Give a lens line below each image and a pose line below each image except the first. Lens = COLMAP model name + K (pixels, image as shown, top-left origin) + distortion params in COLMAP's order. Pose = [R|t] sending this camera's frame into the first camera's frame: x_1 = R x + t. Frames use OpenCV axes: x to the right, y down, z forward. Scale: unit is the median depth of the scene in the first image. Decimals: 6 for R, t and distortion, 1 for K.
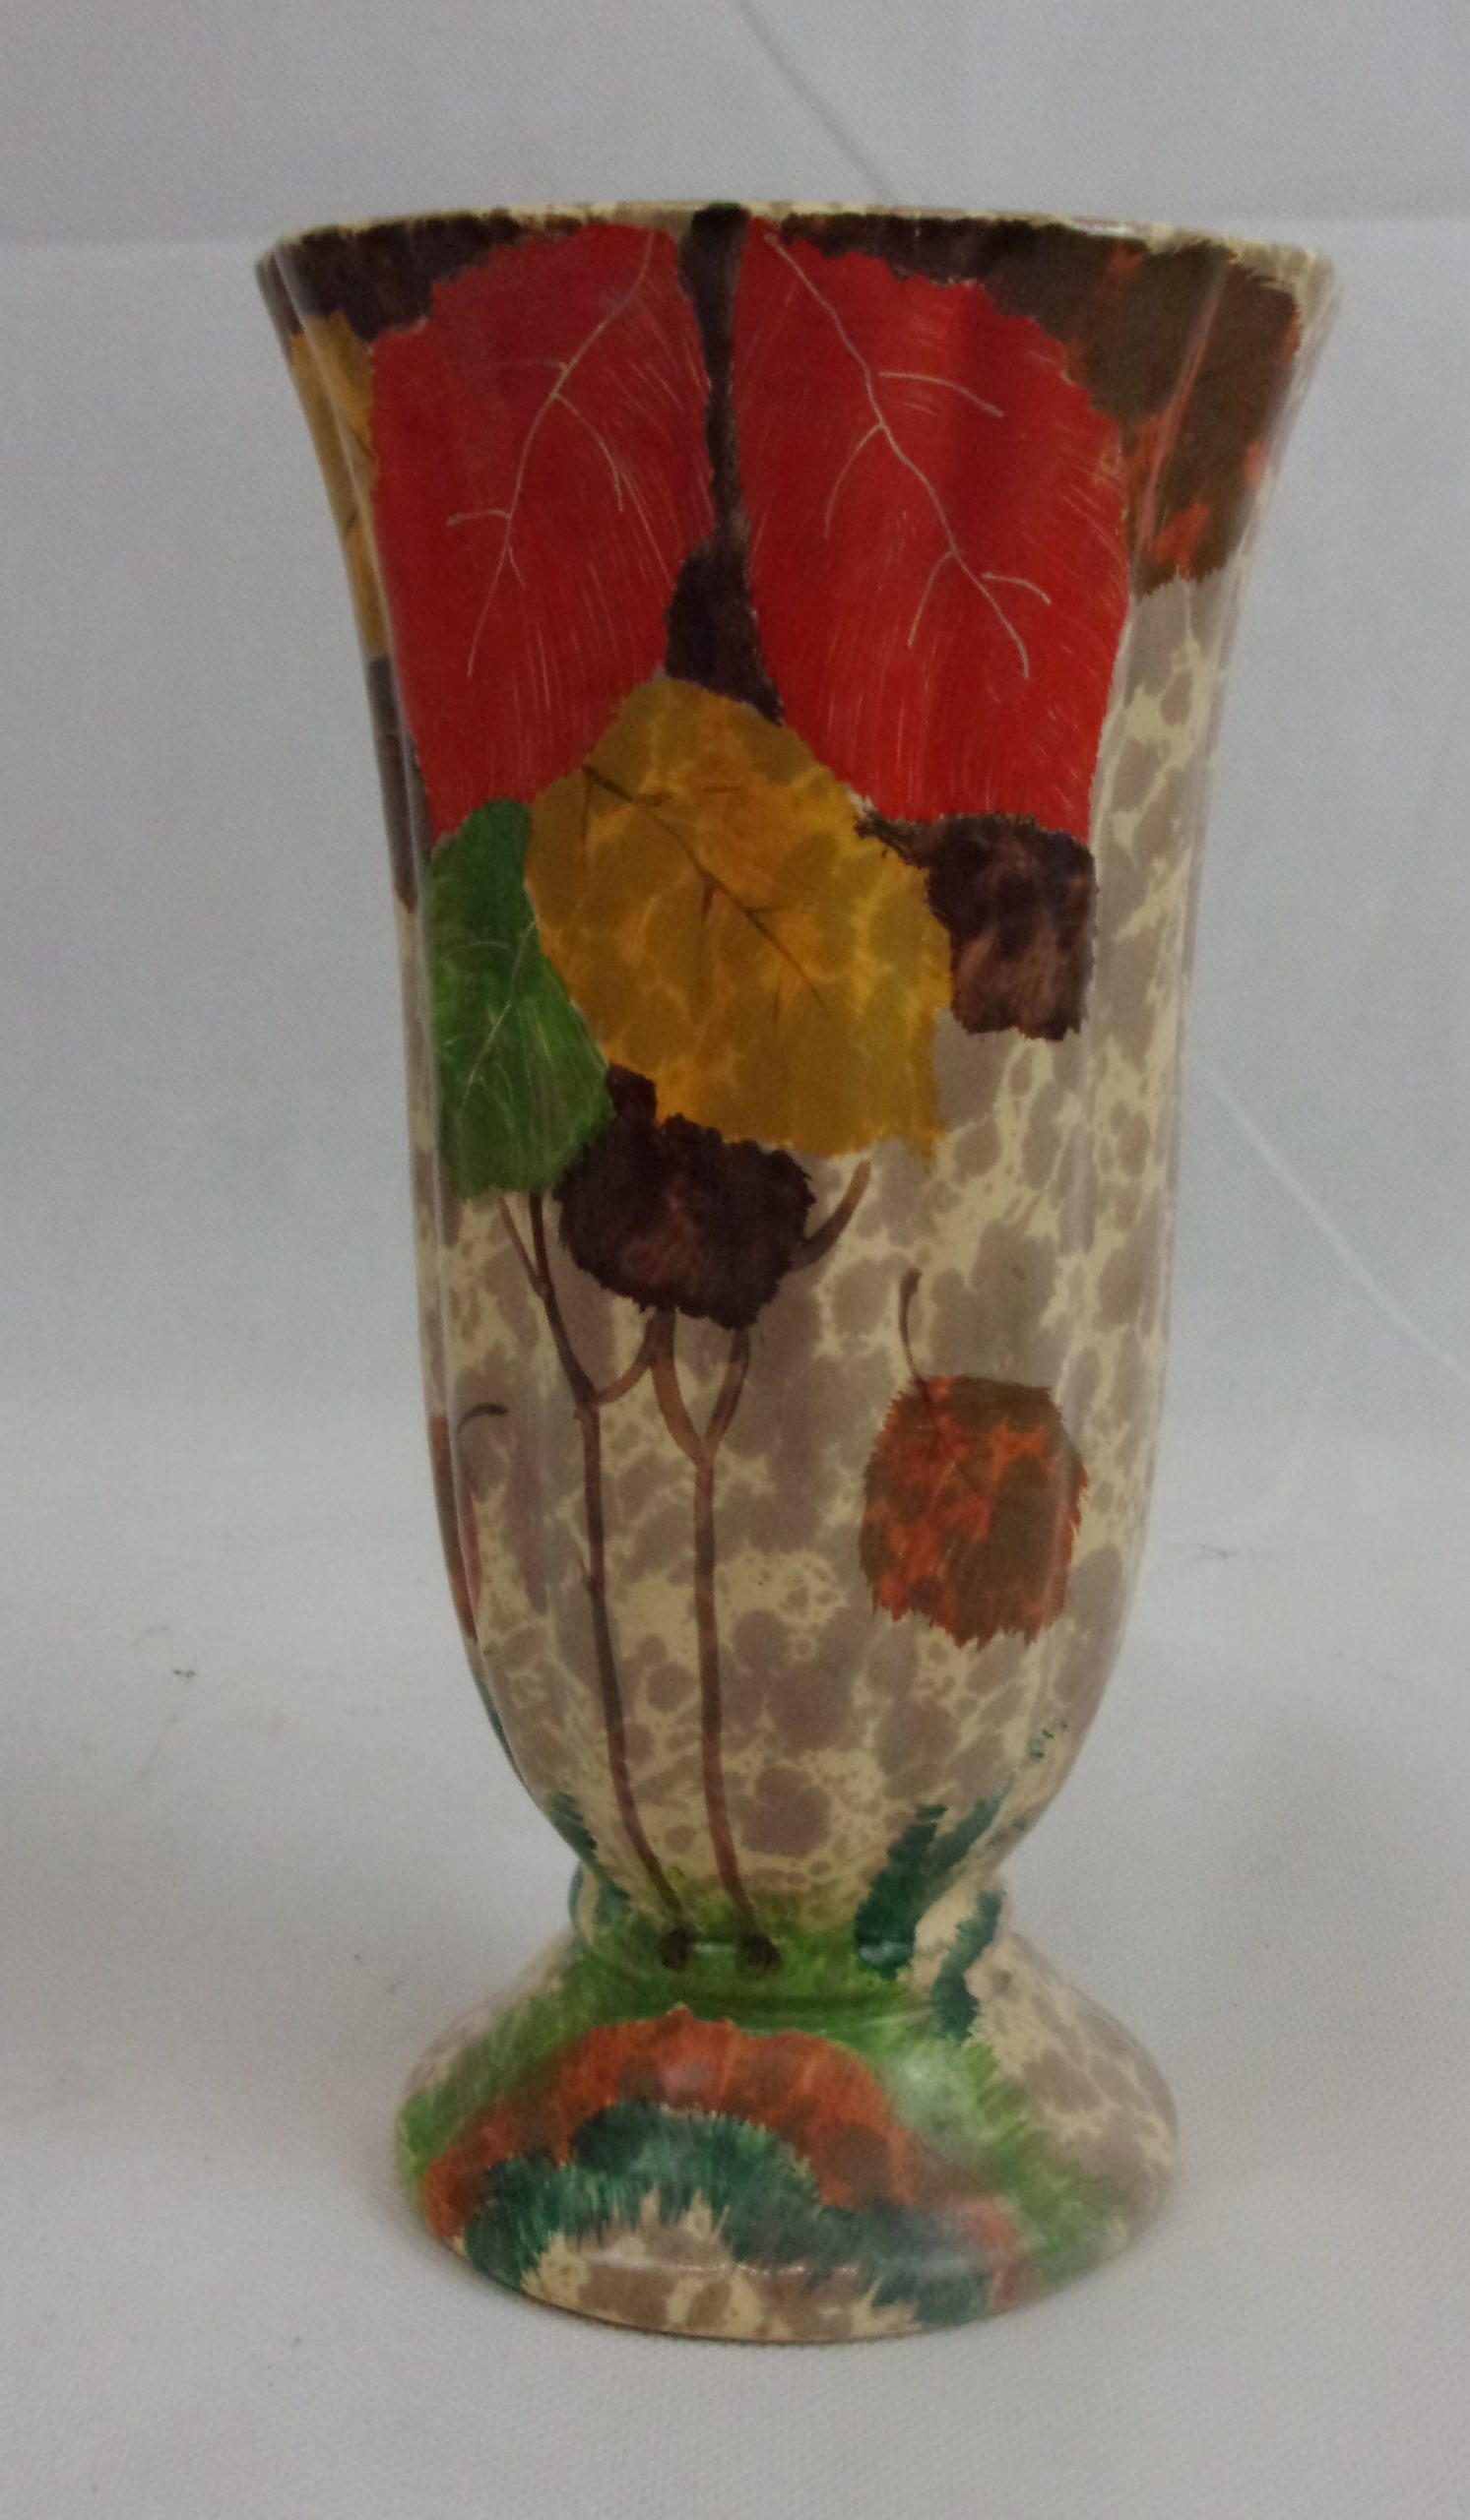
lens RADIAL K [[1977.0, 0, 736.8], [0, 1977.0, 1259.4], [0, 0, 1]] dist [0.002642, 0.007860]
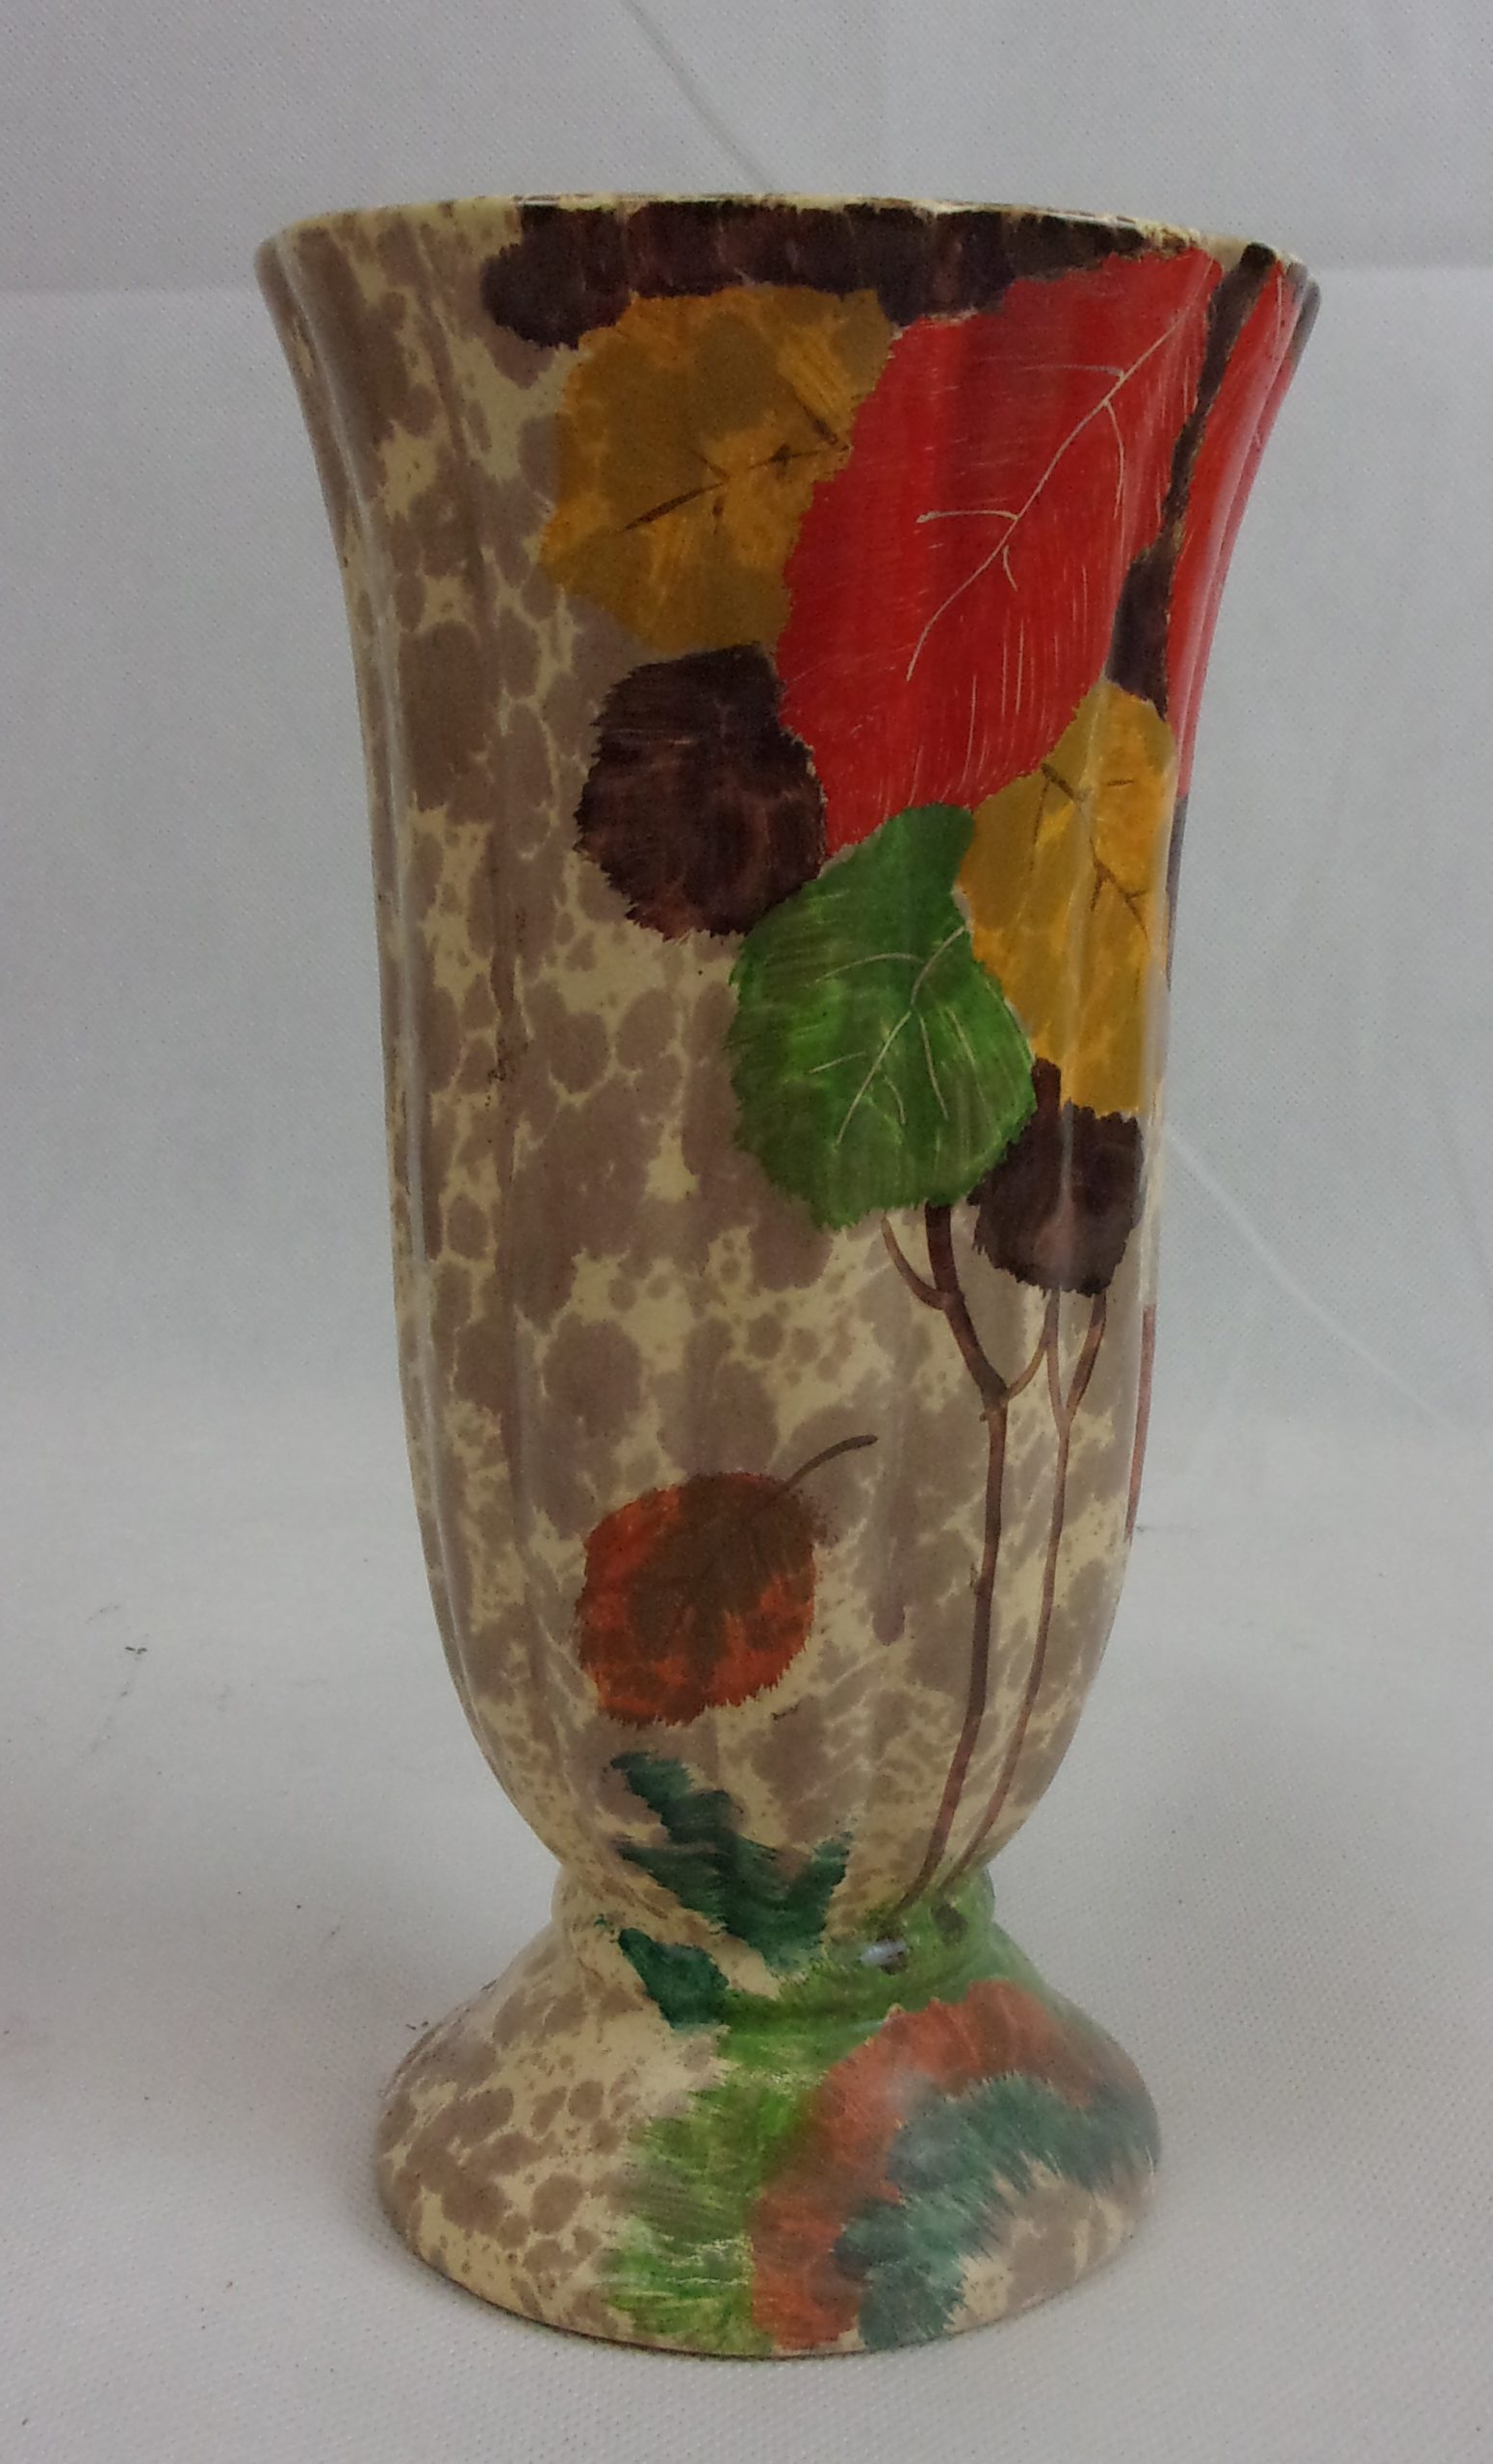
lens RADIAL K [[2024.0, 0, 742.1], [0, 2024.0, 1238.1], [0, 0, 1]] dist [0.019114, -0.016823]
pose [[0.722893, -0.195844, 0.662624, -0.854901], [0.200573, 0.977175, 0.069997, -0.108599], [-0.661208, 0.082304, 0.745674, 0.323983]]
